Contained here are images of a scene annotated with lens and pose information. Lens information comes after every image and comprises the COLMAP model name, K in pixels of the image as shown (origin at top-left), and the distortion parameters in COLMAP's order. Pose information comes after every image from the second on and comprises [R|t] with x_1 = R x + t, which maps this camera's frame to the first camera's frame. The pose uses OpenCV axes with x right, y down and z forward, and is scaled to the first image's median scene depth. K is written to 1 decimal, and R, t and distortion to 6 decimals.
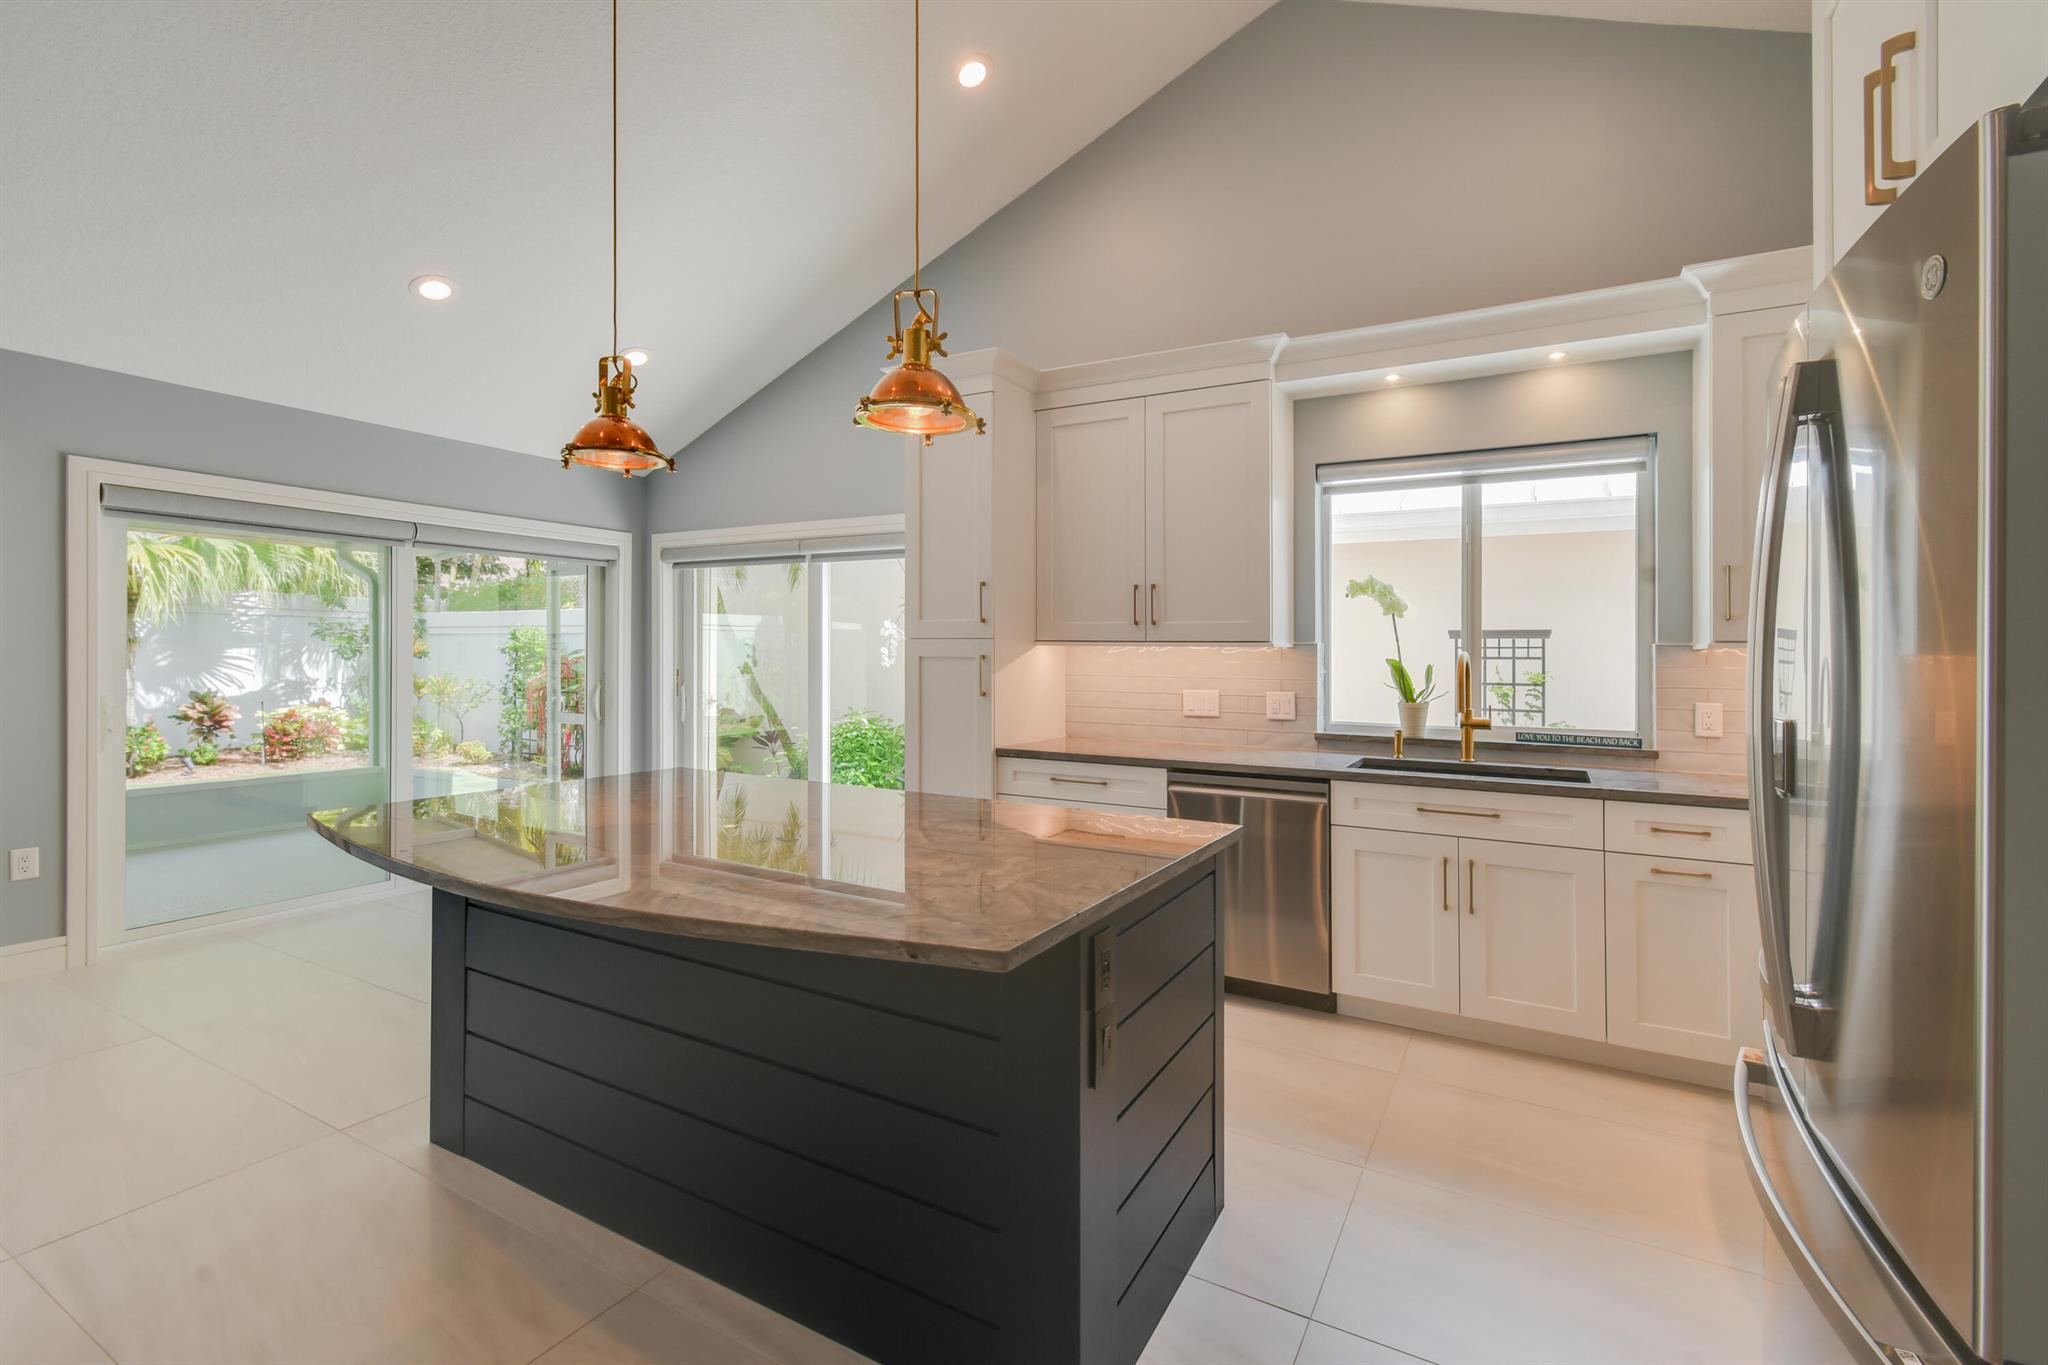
lens RADIAL K [[916.9, 0, 1022.0], [0, 916.9, 659.5], [0, 0, 1]] dist [0.007287, -0.003307]
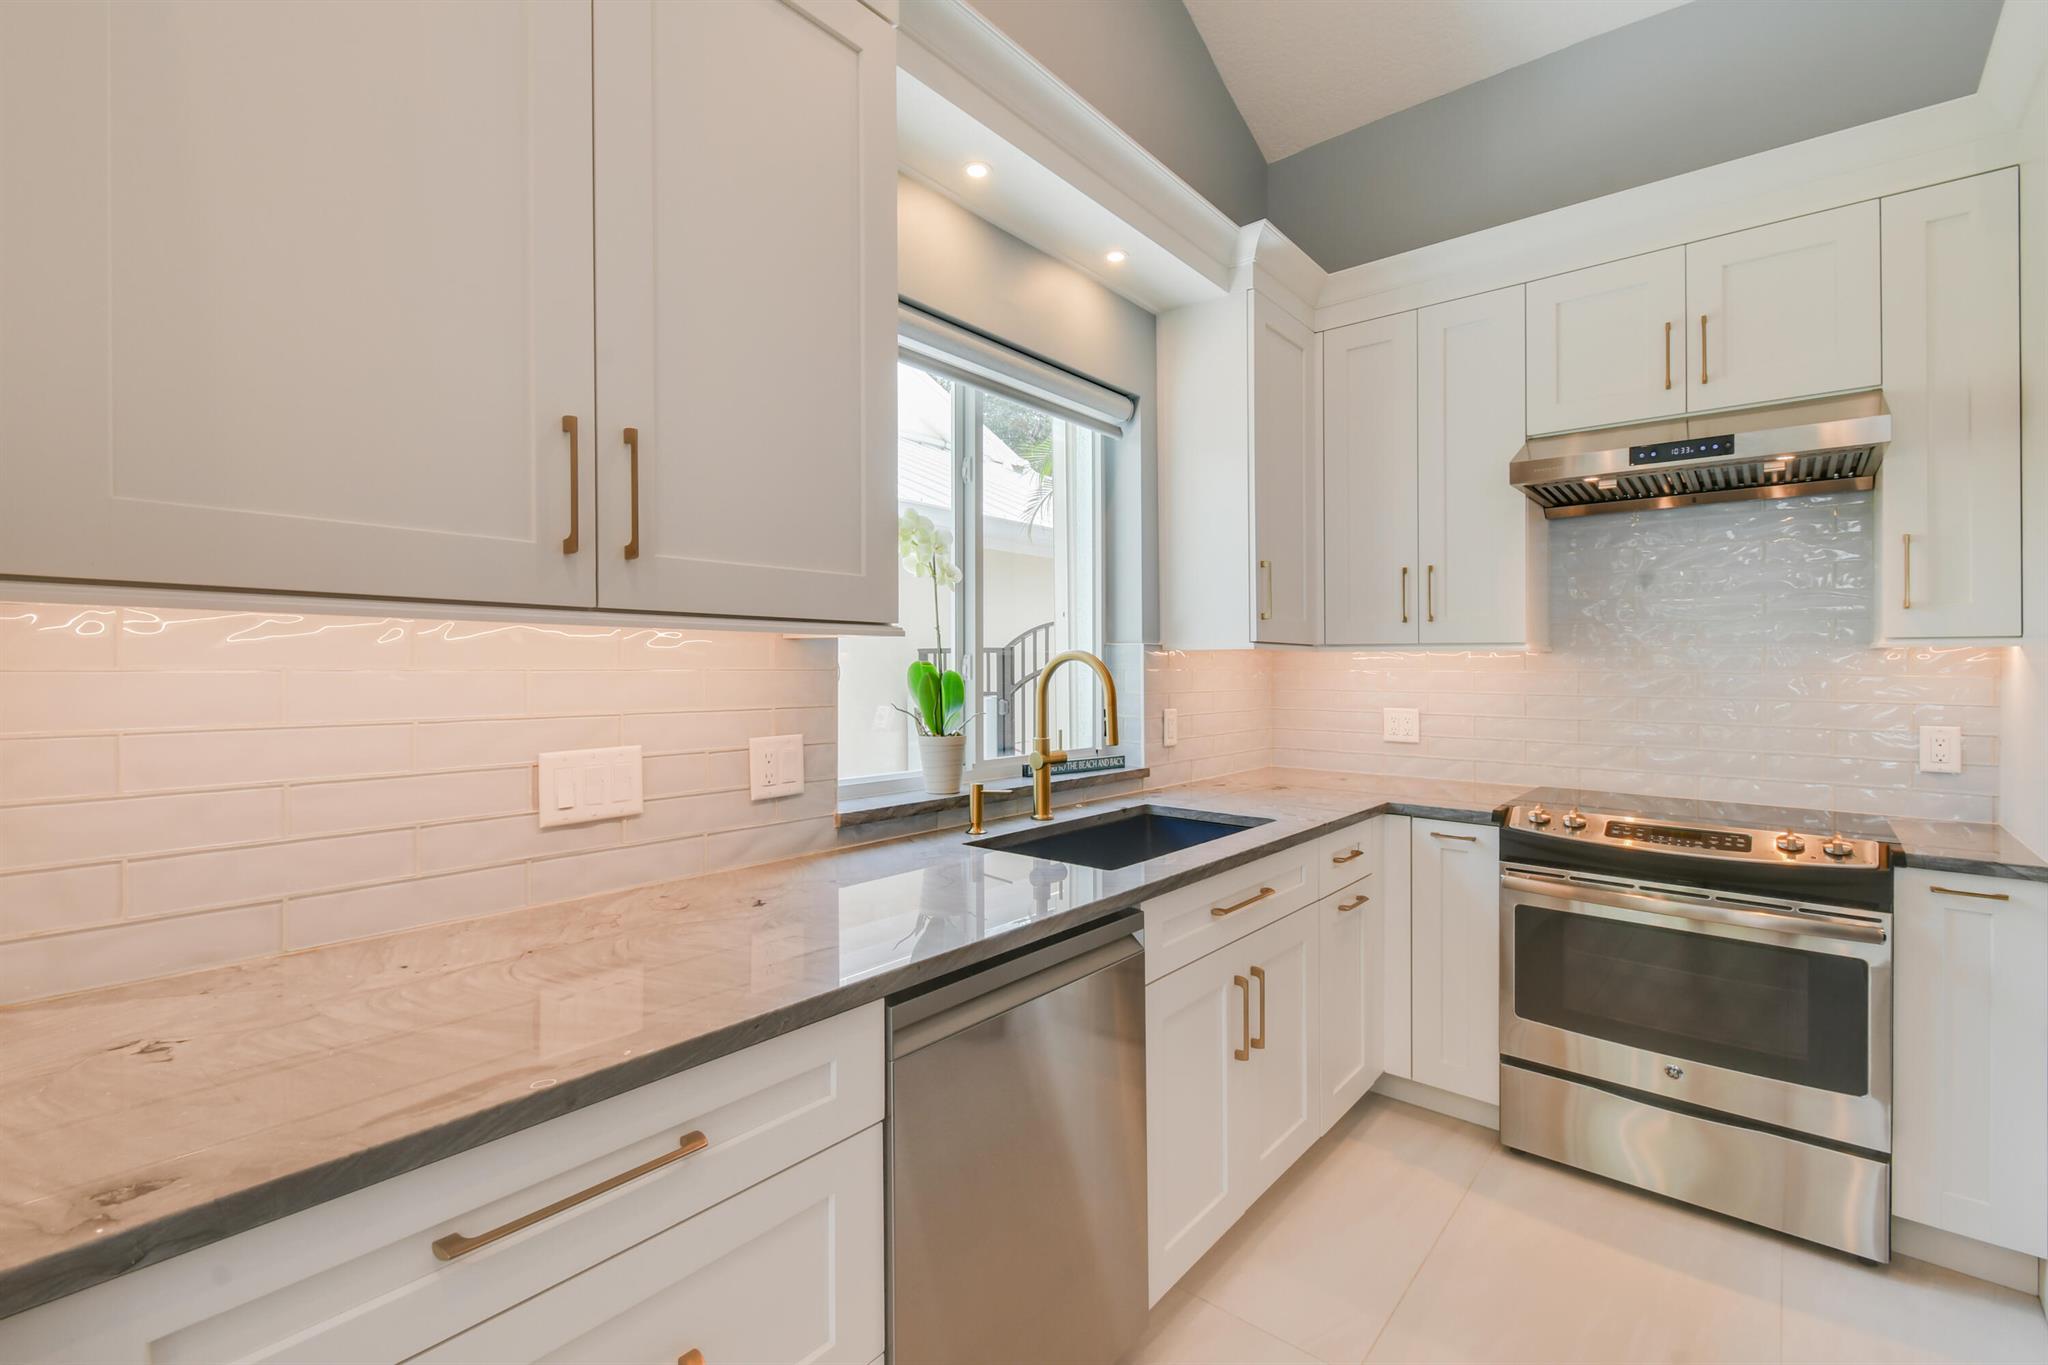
lens RADIAL K [[916.9, 0, 1038.1], [0, 916.9, 659.1], [0, 0, 1]] dist [0.007287, -0.003307]
pose [[0.169533, -0.003702, 0.985518, -0.144617], [0.000245, 0.999993, 0.003714, -0.004268], [-0.985525, -0.000388, 0.169532, 0.805620]]
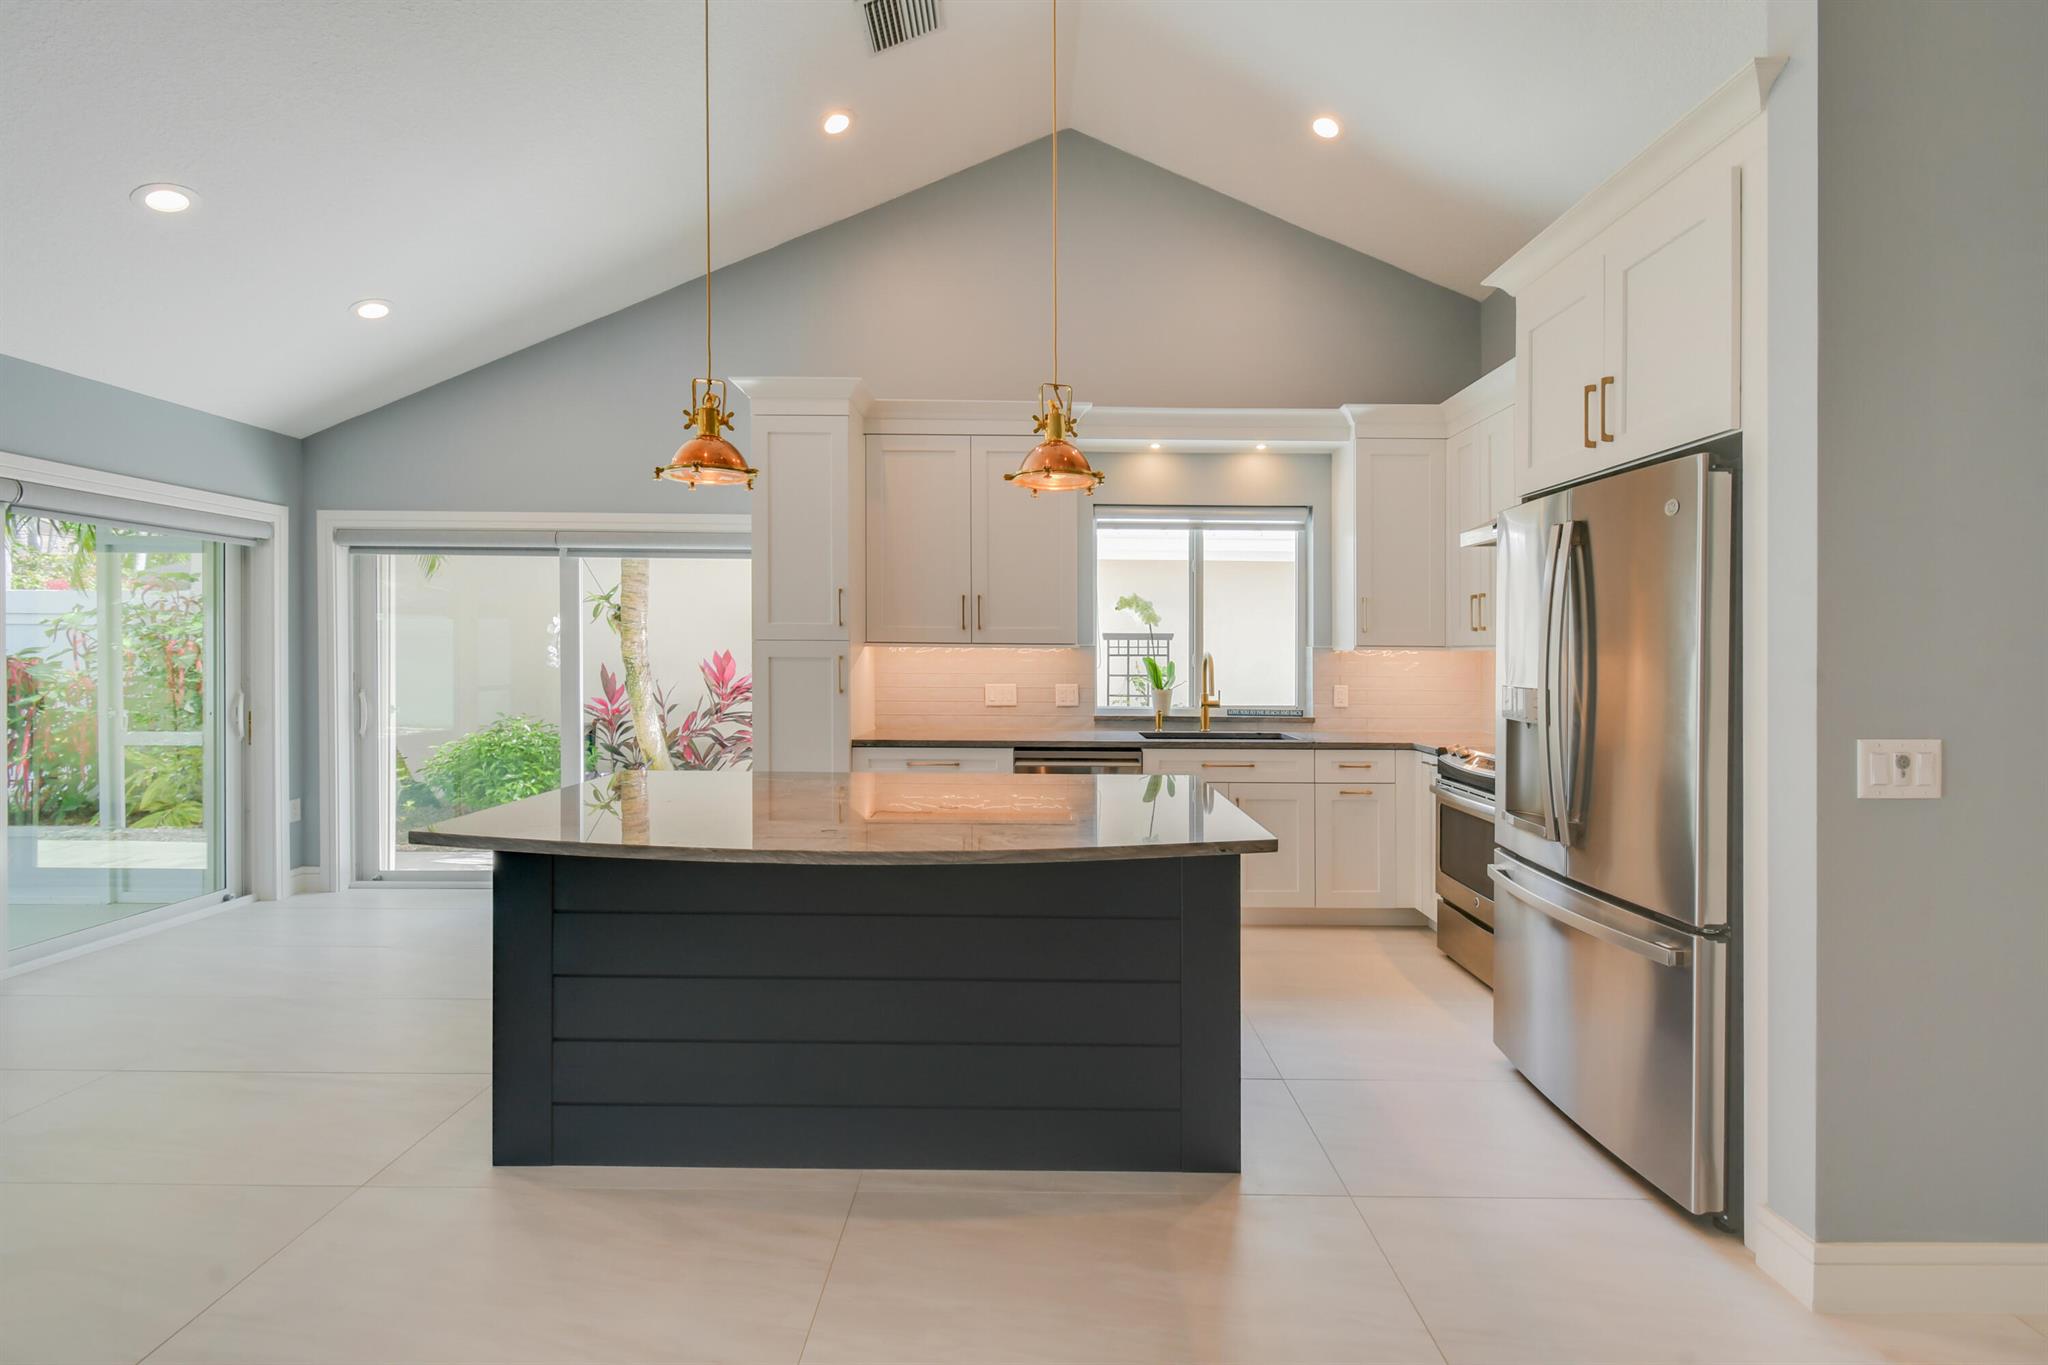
lens RADIAL K [[916.9, 0, 1036.4], [0, 916.9, 662.8], [0, 0, 1]] dist [0.007287, -0.003307]
pose [[0.868603, -0.007973, 0.495445, -0.381047], [0.003942, 0.999950, 0.009180, -0.005499], [-0.495494, -0.006020, 0.868591, -0.069864]]
